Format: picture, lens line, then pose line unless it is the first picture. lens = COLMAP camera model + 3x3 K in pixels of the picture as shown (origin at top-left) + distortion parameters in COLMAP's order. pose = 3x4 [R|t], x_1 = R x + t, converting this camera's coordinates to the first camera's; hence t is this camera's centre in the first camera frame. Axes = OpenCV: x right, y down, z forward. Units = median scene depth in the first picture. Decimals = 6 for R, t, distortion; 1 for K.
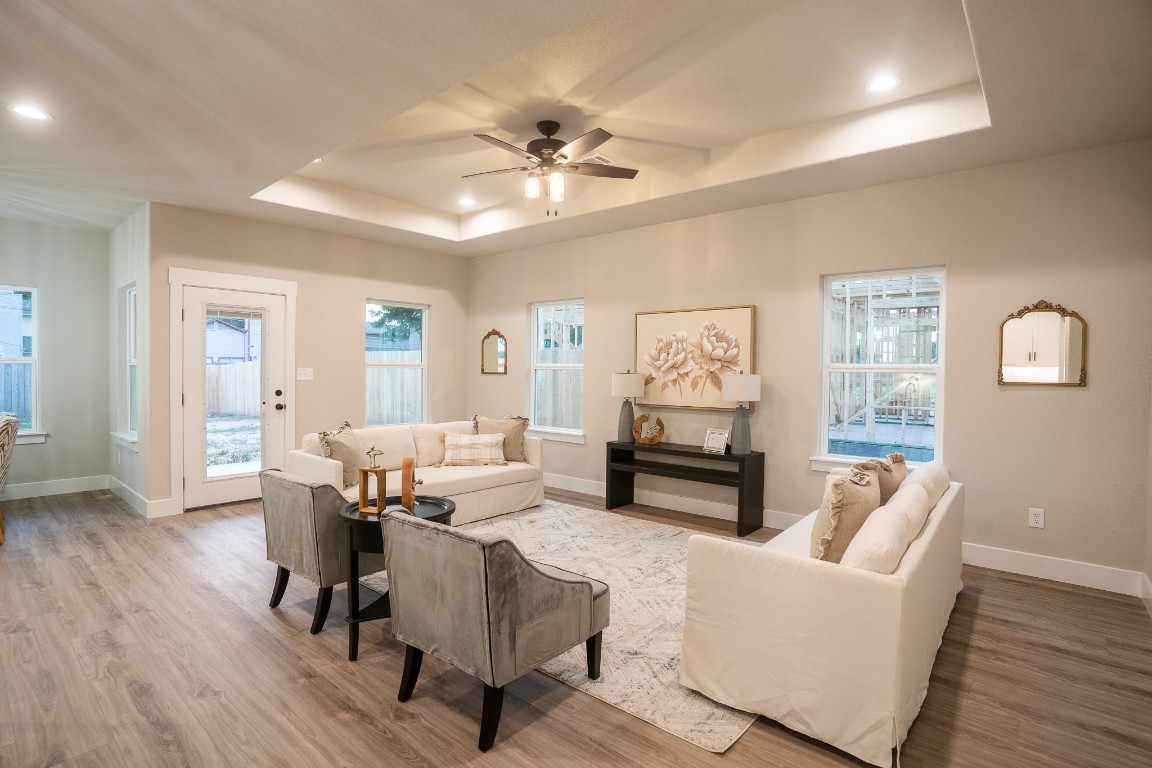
lens RADIAL K [[566.8, 0, 574.4], [0, 566.8, 382.0], [0, 0, 1]] dist [-0.075728, 0.032741]
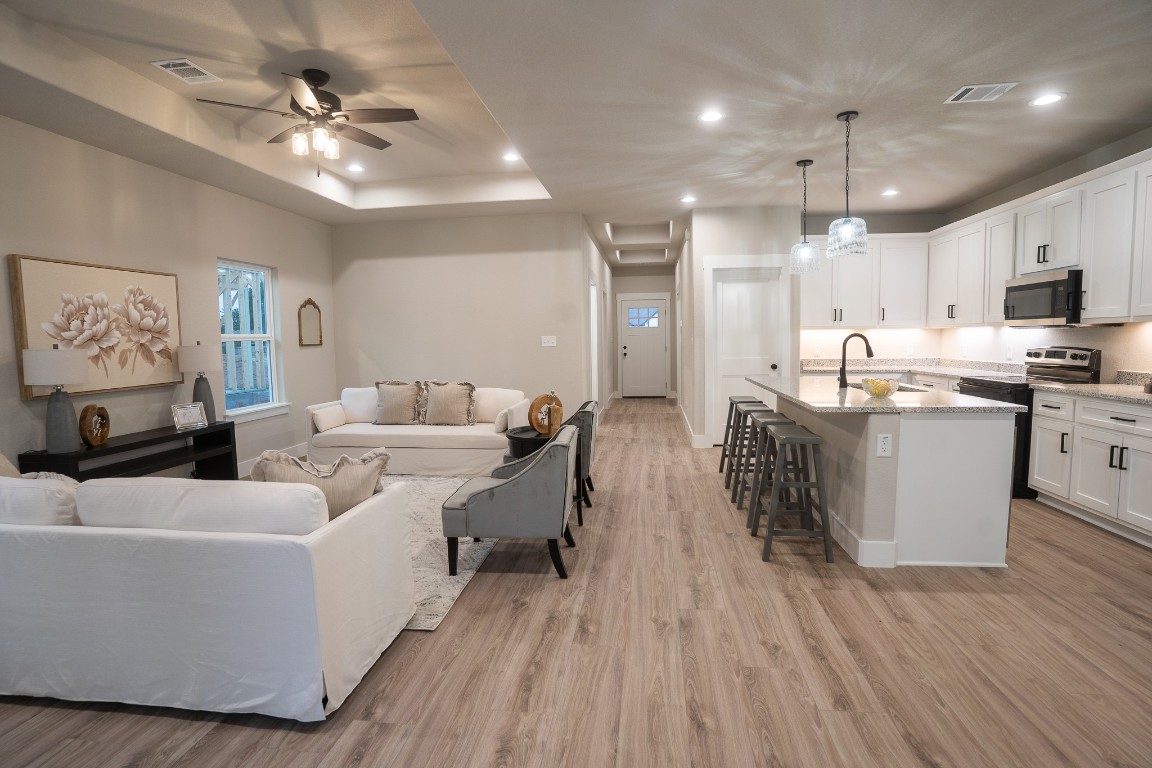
lens RADIAL K [[566.8, 0, 574.4], [0, 566.8, 382.0], [0, 0, 1]] dist [-0.075728, 0.032741]
pose [[-0.545760, -0.070737, 0.834950, -0.815635], [0.027264, 0.994404, 0.102067, -0.027451], [-0.837498, 0.078468, -0.540777, 0.891478]]
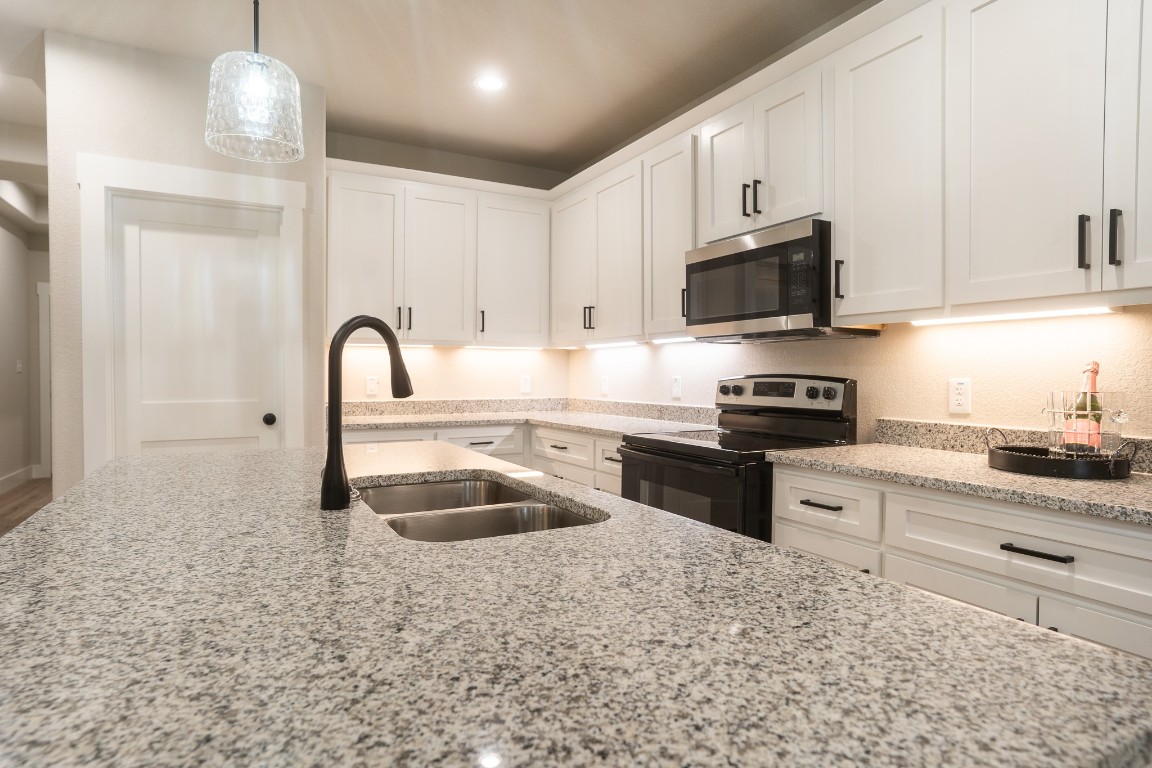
lens RADIAL K [[624.4, 0, 576.0], [0, 624.4, 384.0], [0, 0, 1]] dist [-0.061843, 0.041752]
pose [[-0.936786, -0.020077, 0.349326, -0.529523], [-0.005585, 0.999083, 0.042443, 0.013138], [-0.349858, 0.037809, -0.936039, 0.321547]]
